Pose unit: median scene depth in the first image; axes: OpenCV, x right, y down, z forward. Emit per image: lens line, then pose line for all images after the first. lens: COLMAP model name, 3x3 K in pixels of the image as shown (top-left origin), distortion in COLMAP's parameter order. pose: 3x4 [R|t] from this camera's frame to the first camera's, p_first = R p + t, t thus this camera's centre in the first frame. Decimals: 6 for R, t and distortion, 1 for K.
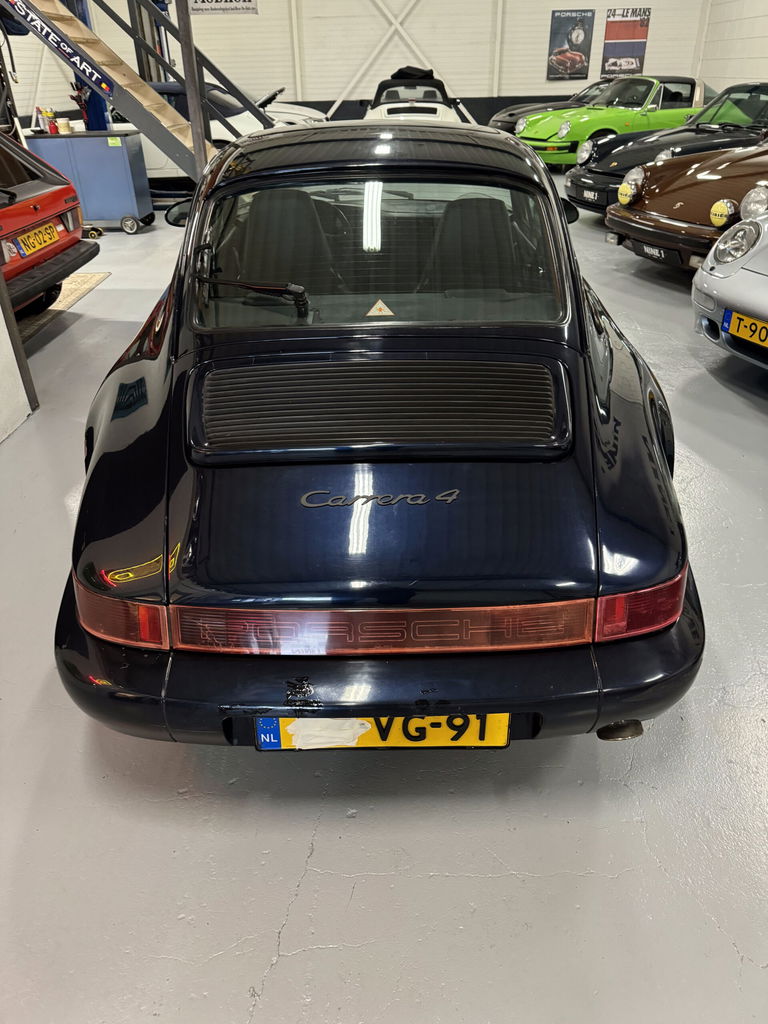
lens RADIAL K [[725.2, 0, 388.5], [0, 725.2, 506.8], [0, 0, 1]] dist [0.025398, -0.025212]
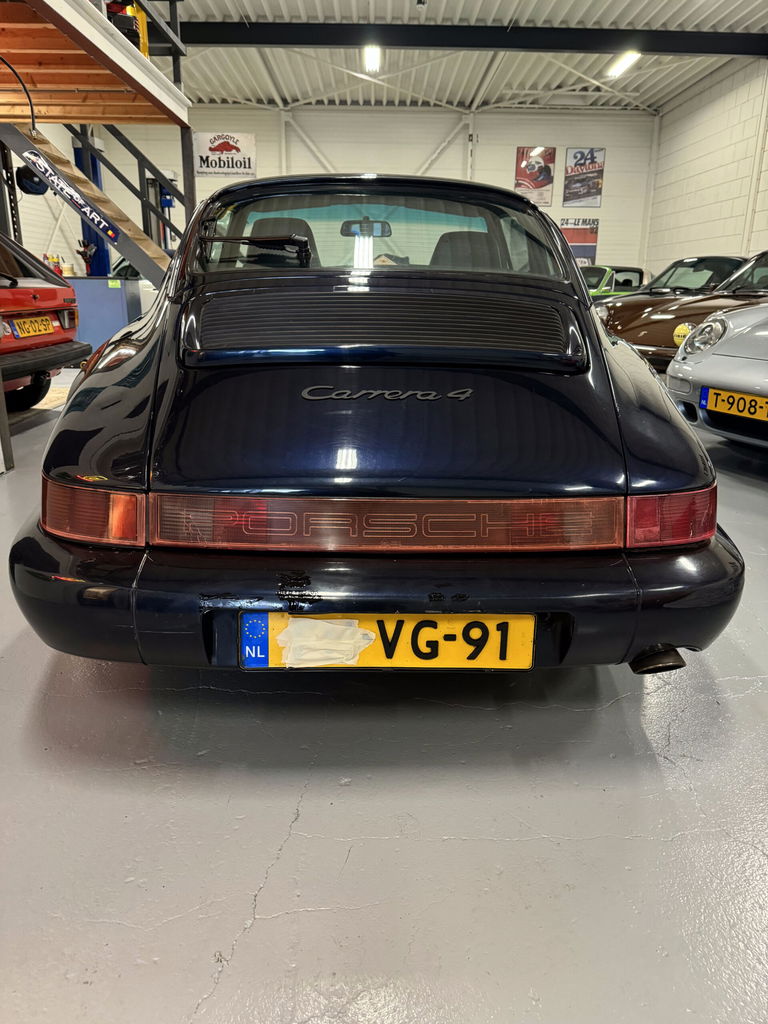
lens RADIAL K [[725.2, 0, 387.0], [0, 725.2, 510.9], [0, 0, 1]] dist [0.025398, -0.025212]
pose [[0.999163, 0.019230, 0.036099, -0.015661], [-0.010089, 0.971189, -0.238097, 0.128584], [-0.039637, 0.237534, 0.970570, 0.047709]]
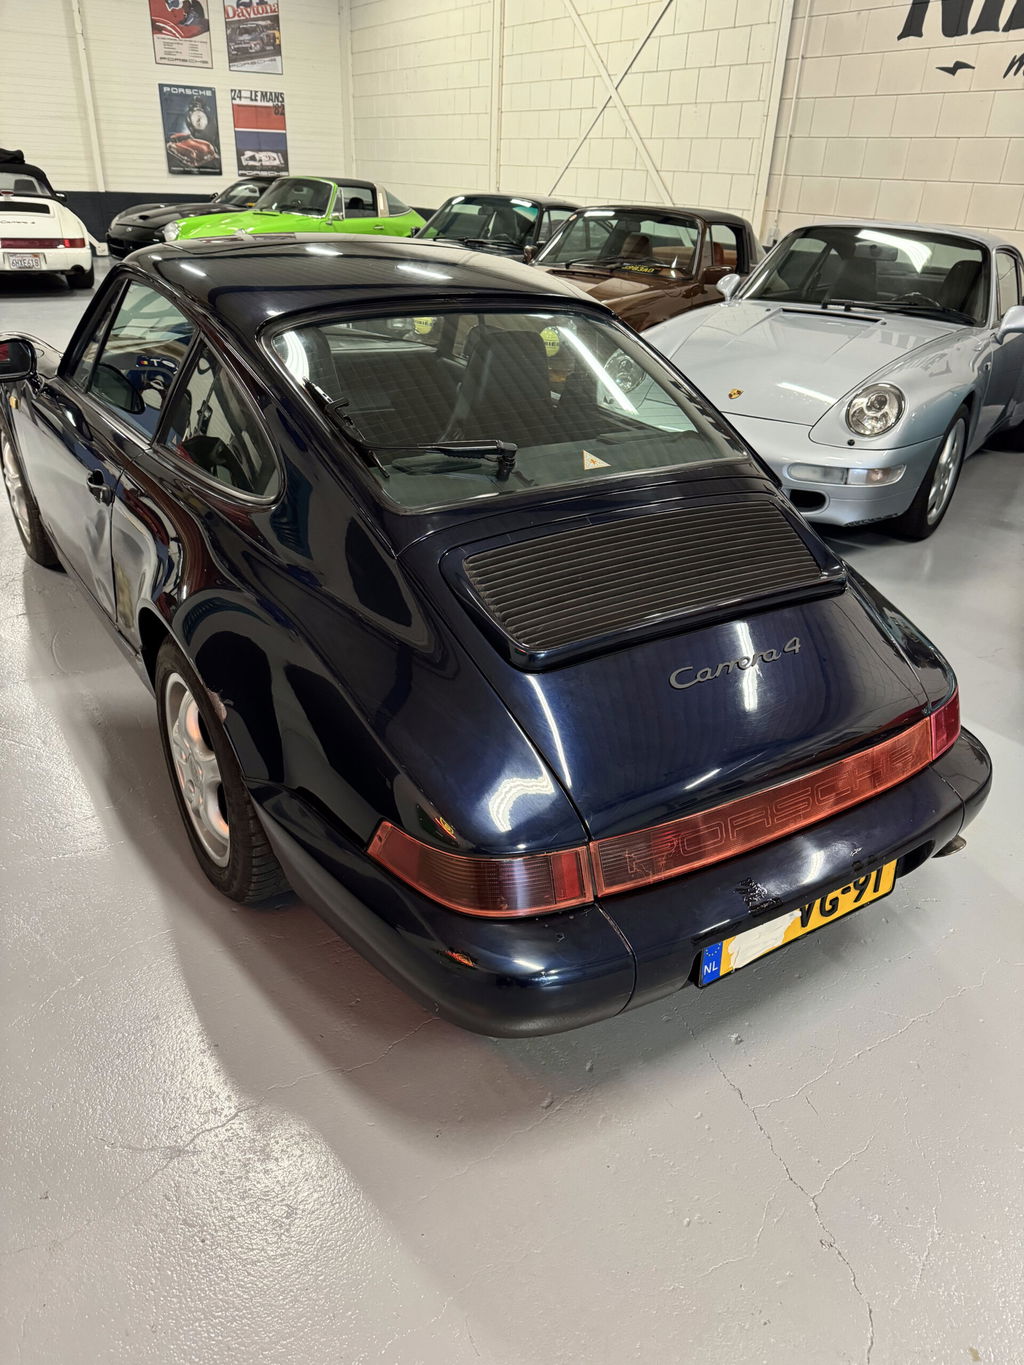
lens RADIAL K [[966.7, 0, 506.3], [0, 966.7, 679.9], [0, 0, 1]] dist [0.025398, -0.025212]
pose [[0.849670, -0.200786, 0.487593, -0.302356], [0.224789, 0.974361, 0.009519, -0.024092], [-0.477002, 0.101518, 0.873019, 0.038205]]
